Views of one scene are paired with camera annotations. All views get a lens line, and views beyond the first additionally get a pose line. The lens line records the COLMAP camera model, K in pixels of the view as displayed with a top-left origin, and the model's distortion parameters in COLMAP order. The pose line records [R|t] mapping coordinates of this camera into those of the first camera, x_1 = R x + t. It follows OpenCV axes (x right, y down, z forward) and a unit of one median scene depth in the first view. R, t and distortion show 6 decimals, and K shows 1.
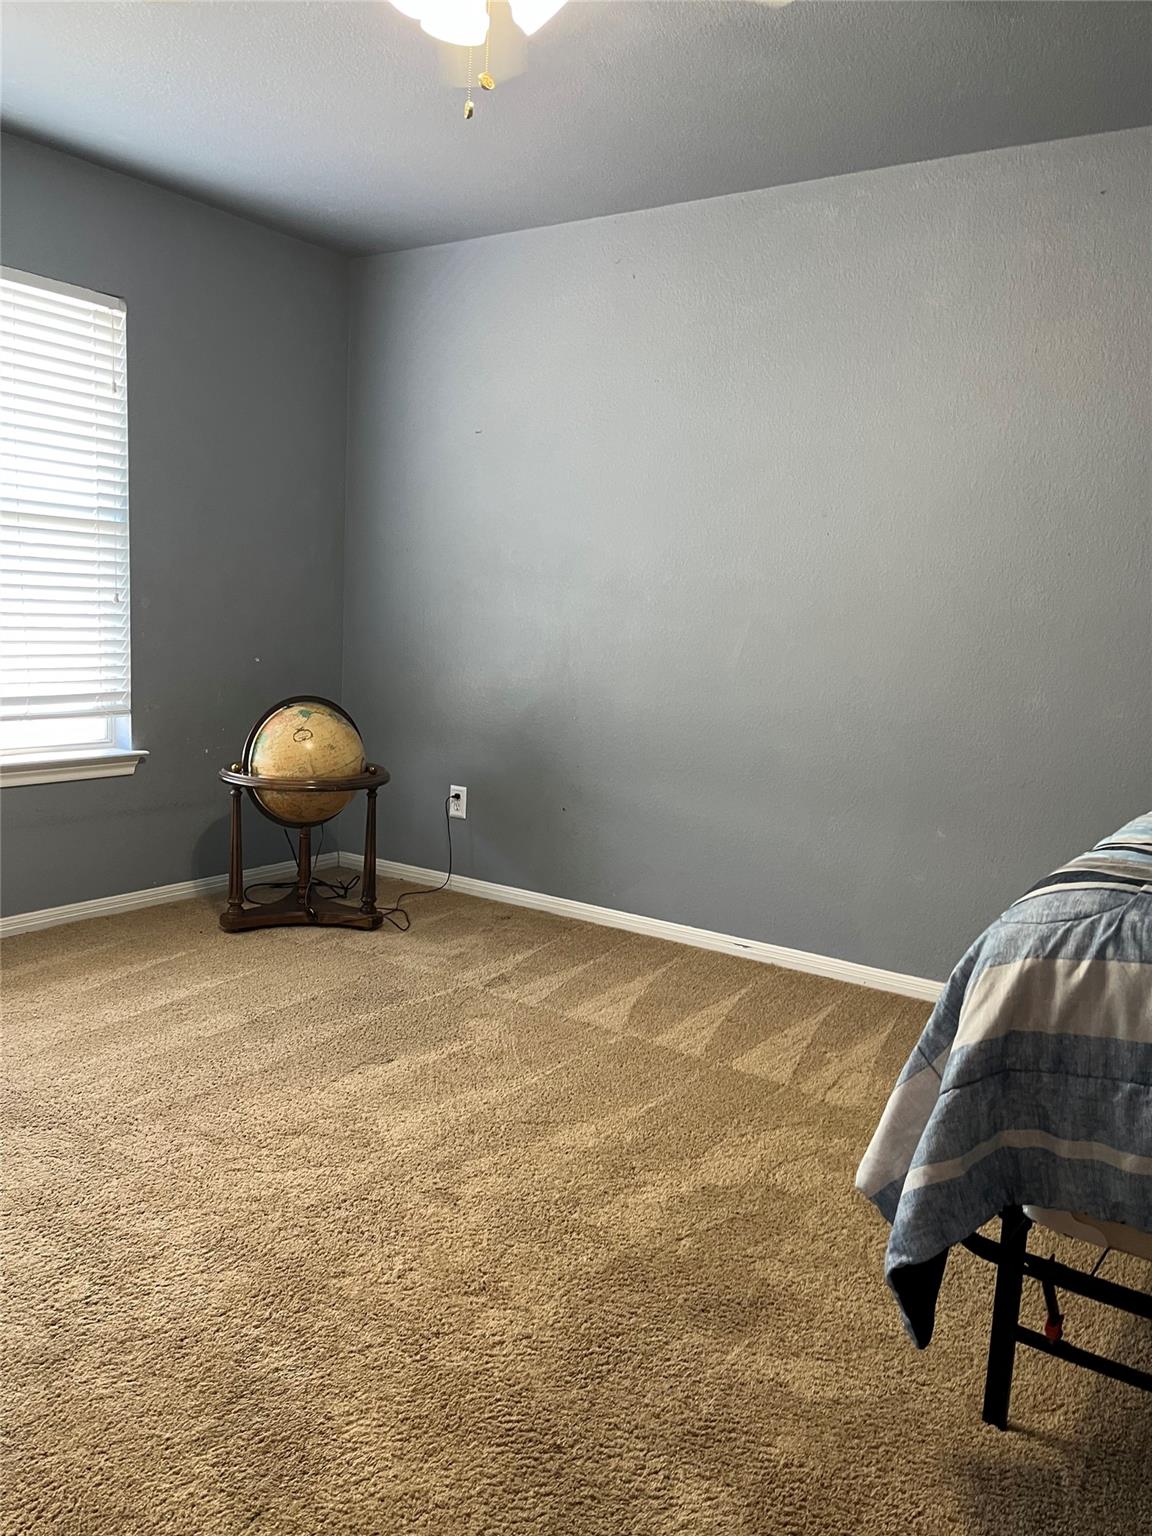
lens RADIAL K [[1158.7, 0, 568.6], [0, 1158.7, 763.9], [0, 0, 1]] dist [0.044638, -0.044804]
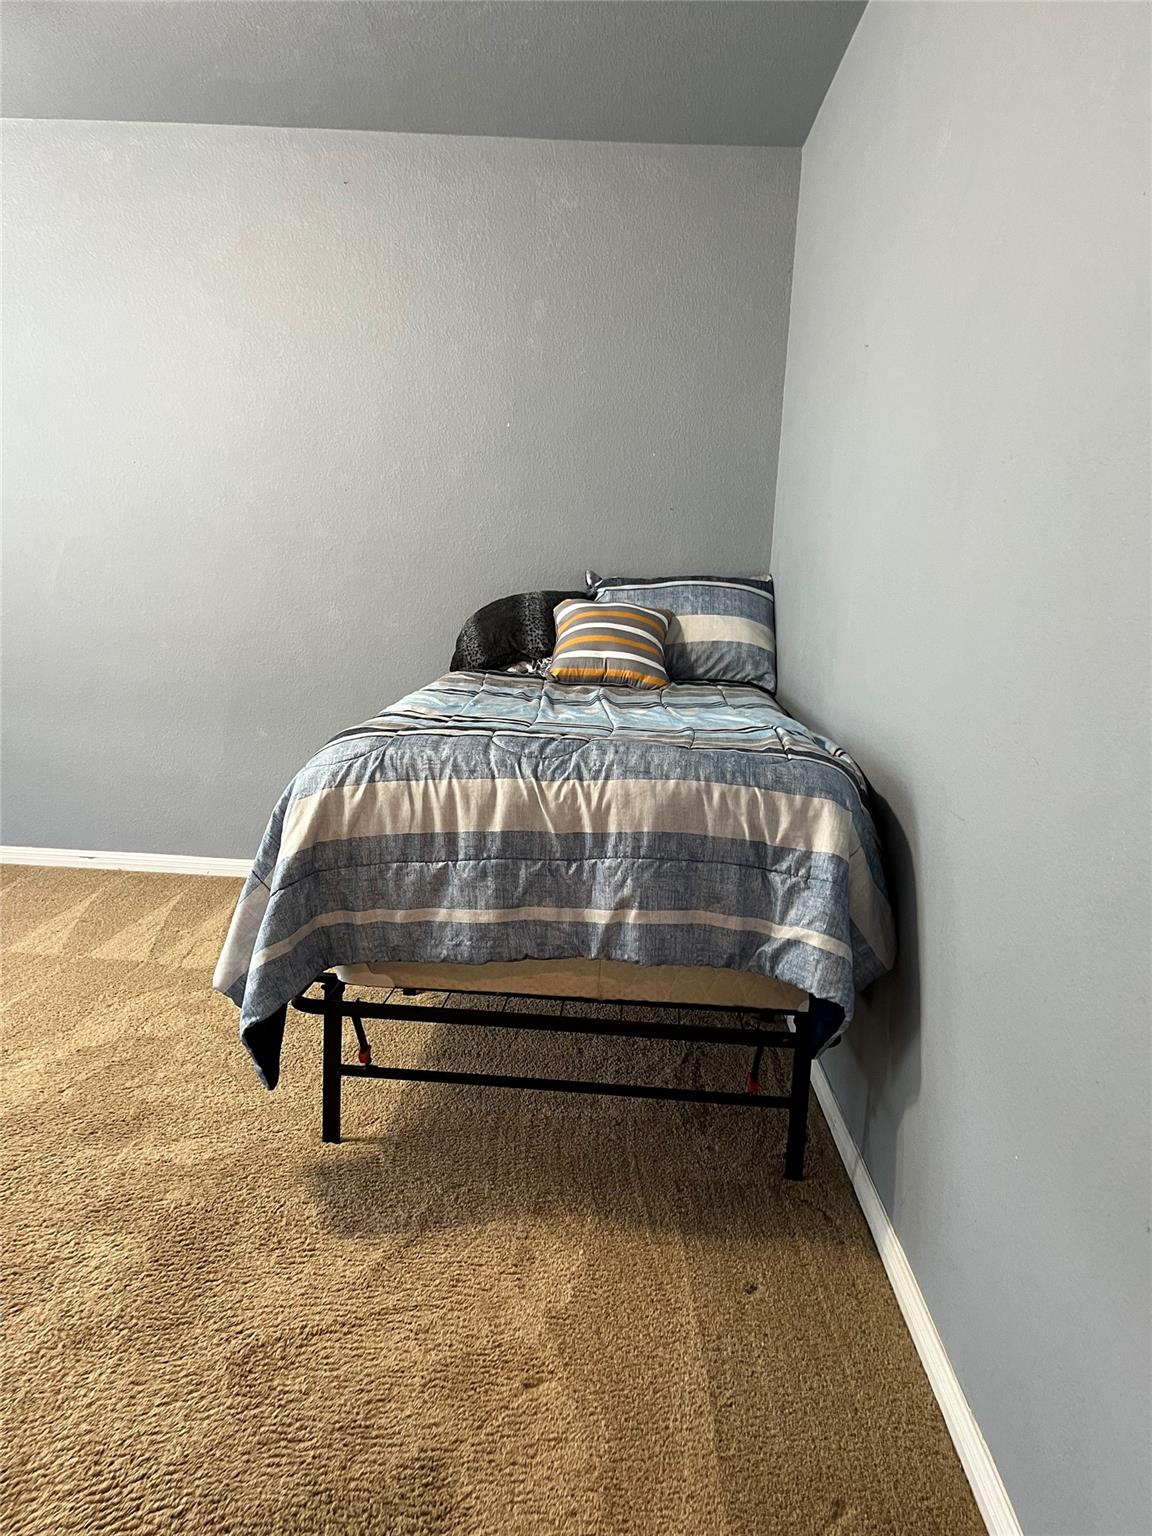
lens RADIAL K [[1158.7, 0, 576.1], [0, 1158.7, 773.4], [0, 0, 1]] dist [0.044638, -0.044804]
pose [[0.840081, -0.100757, 0.533022, -0.082640], [0.064878, 0.994208, 0.085681, 0.047424], [-0.538567, -0.037398, 0.841752, -0.302311]]
